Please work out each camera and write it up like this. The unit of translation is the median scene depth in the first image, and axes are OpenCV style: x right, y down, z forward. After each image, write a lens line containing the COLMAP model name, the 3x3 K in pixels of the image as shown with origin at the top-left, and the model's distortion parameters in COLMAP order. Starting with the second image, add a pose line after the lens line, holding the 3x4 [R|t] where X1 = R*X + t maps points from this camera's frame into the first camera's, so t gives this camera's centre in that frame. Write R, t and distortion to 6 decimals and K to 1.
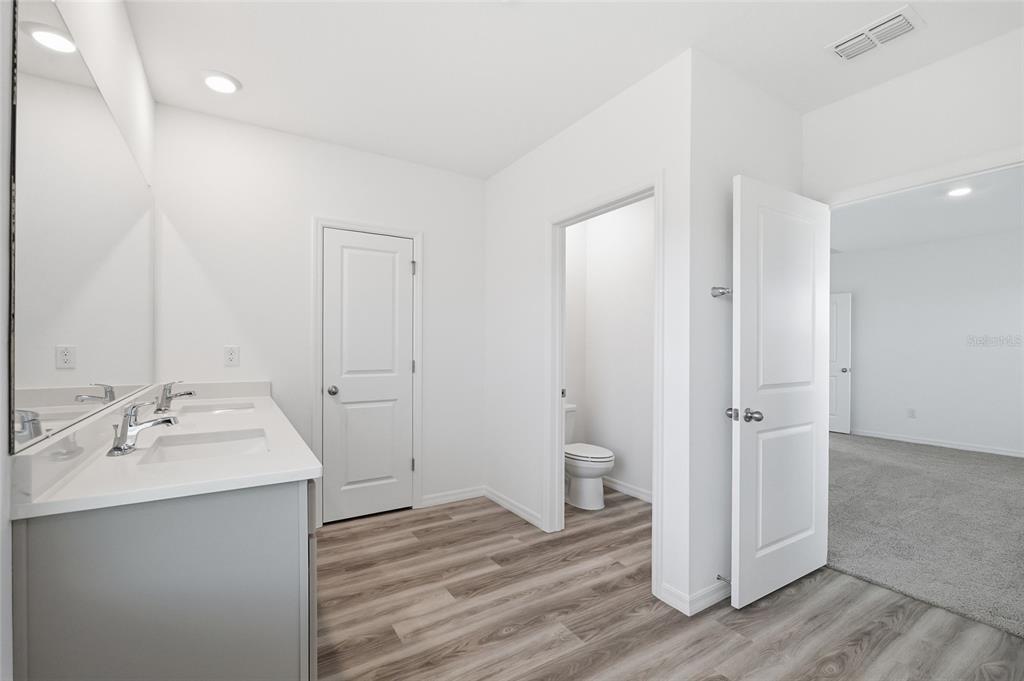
lens RADIAL K [[437.5, 0, 508.9], [0, 437.5, 346.3], [0, 0, 1]] dist [-0.000997, -0.000137]
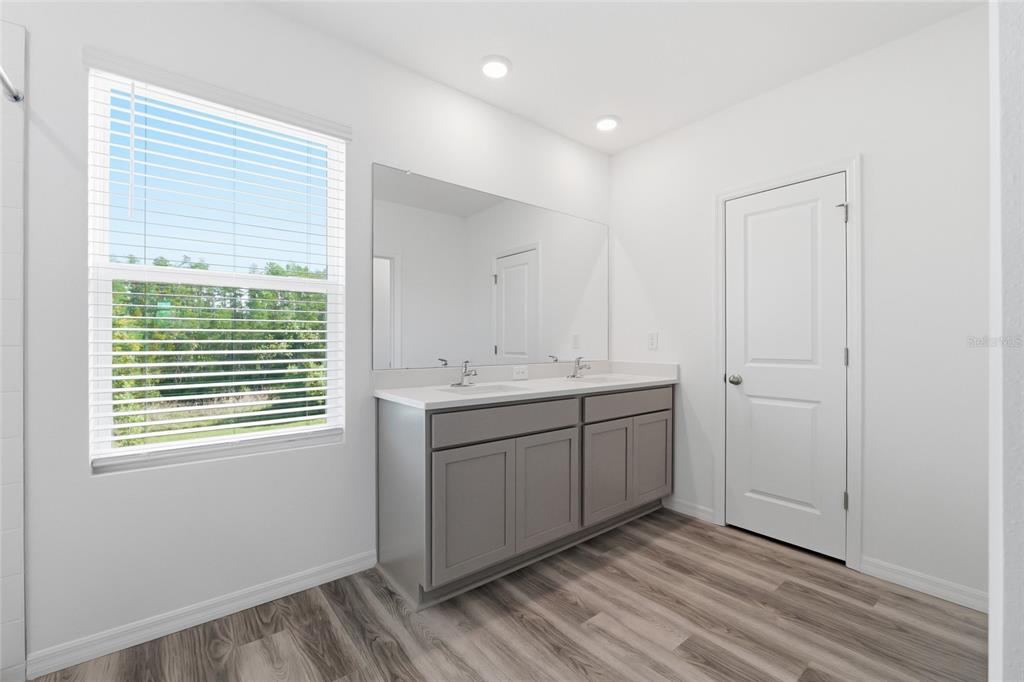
lens RADIAL K [[437.5, 0, 507.9], [0, 437.5, 340.4], [0, 0, 1]] dist [-0.000997, -0.000137]
pose [[0.124702, -0.009752, -0.992146, 0.465832], [0.000781, 0.999952, -0.009731, 0.031532], [0.992194, 0.000438, 0.124703, 0.465004]]
